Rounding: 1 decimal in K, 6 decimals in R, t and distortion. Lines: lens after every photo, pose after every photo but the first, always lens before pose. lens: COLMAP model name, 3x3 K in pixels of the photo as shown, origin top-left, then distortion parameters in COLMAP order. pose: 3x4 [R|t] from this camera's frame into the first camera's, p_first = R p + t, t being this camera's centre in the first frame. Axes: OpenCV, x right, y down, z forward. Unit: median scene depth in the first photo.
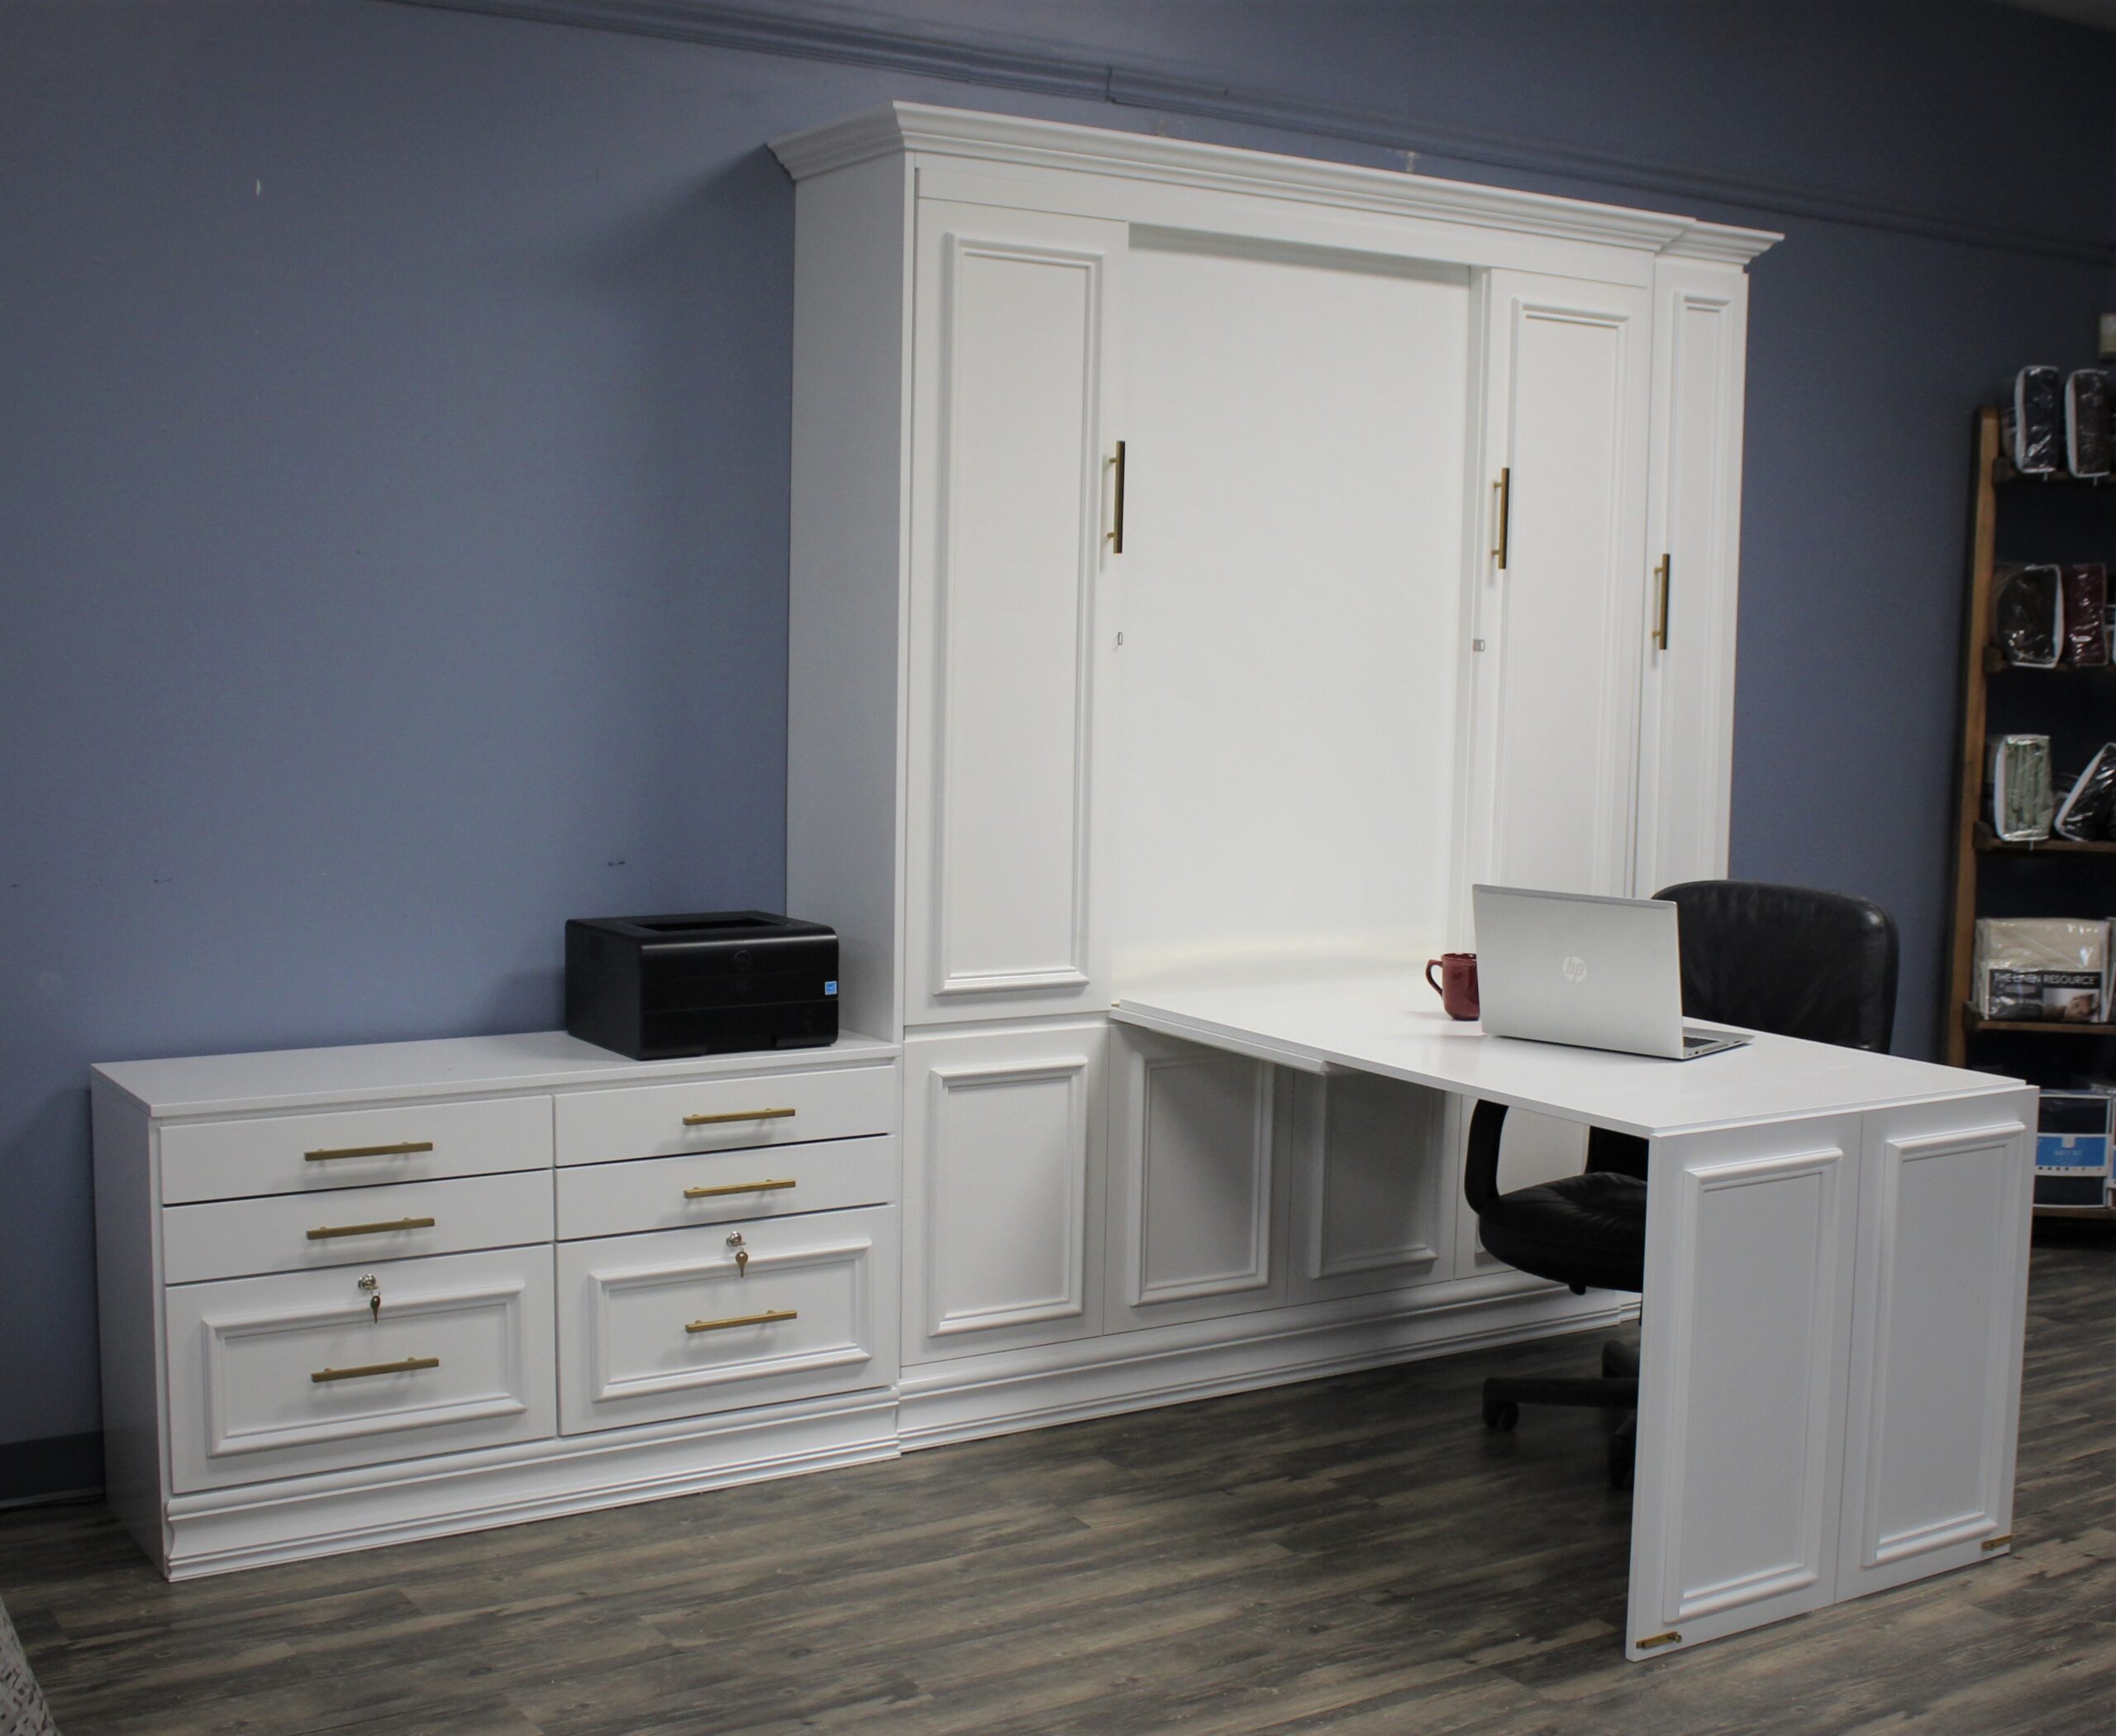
lens RADIAL K [[2634.0, 0, 1120.8], [0, 2634.0, 874.6], [0, 0, 1]] dist [-0.116361, 0.035676]
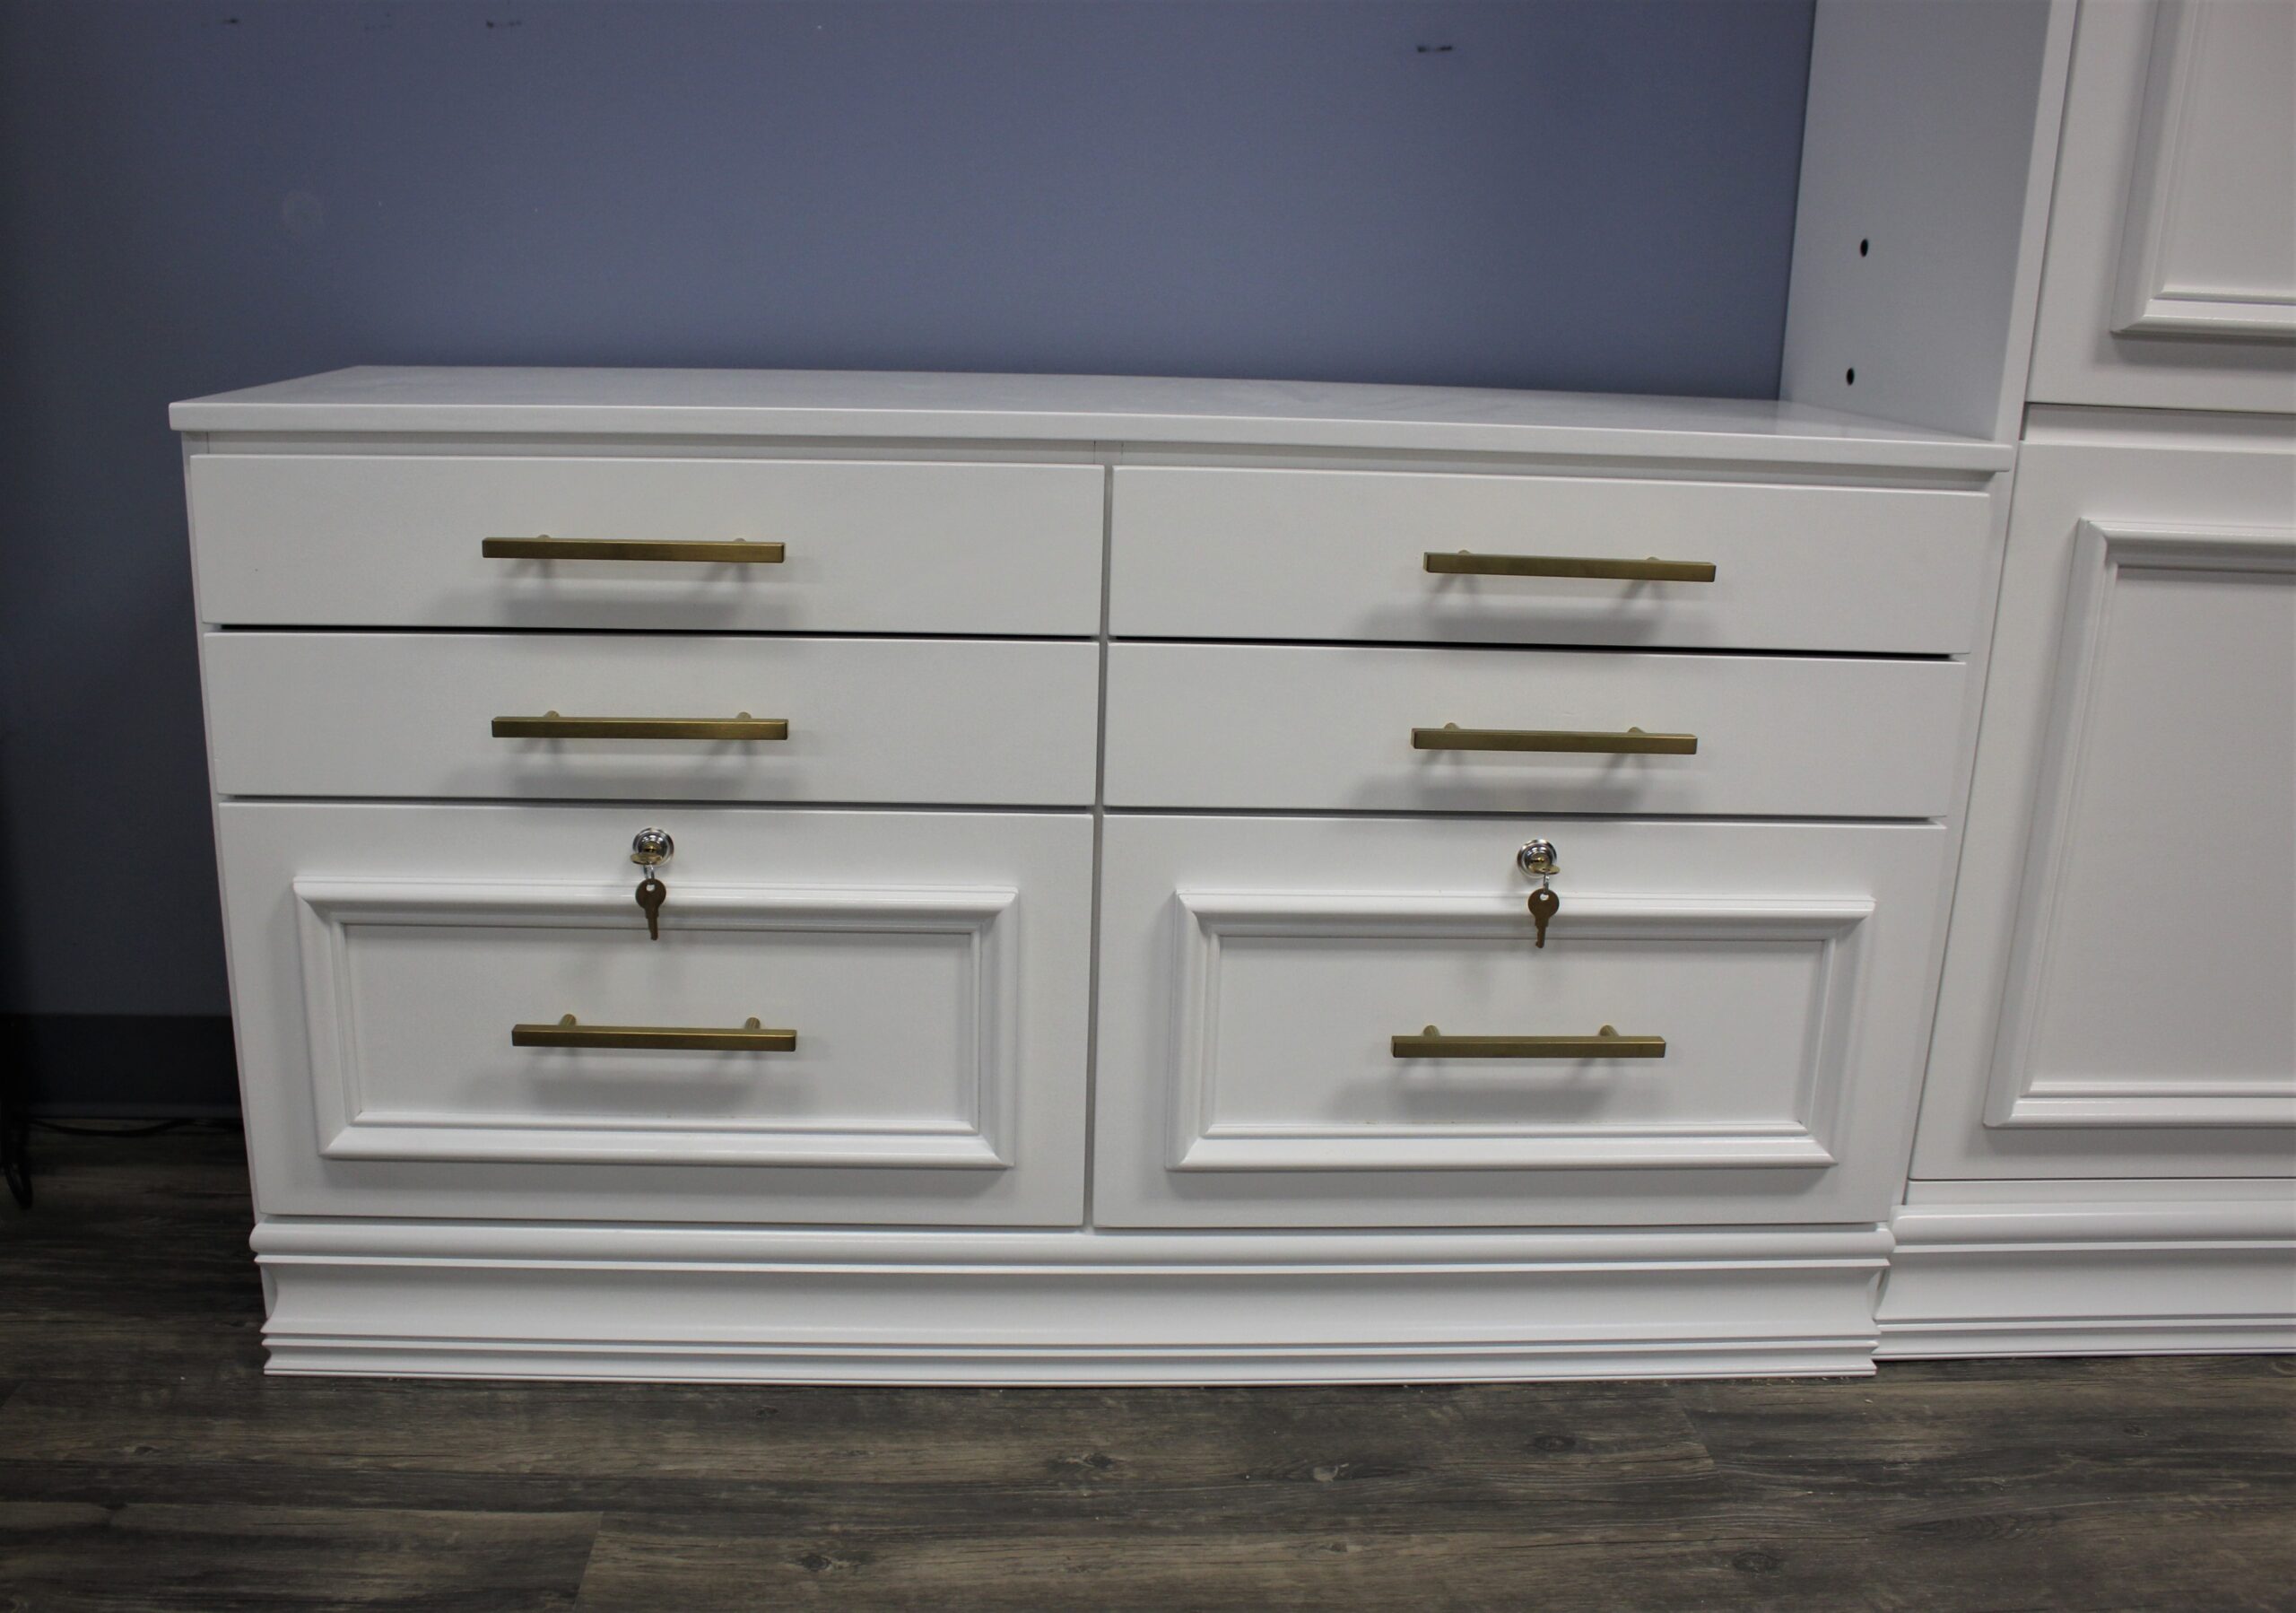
lens RADIAL K [[2116.1, 0, 1015.5], [0, 2116.1, 844.1], [0, 0, 1]] dist [-0.153522, 0.117808]
pose [[0.853009, 0.148880, -0.500210, -0.050952], [-0.056758, 0.979227, 0.194662, 0.077875], [0.518801, -0.137658, 0.843739, 0.689021]]
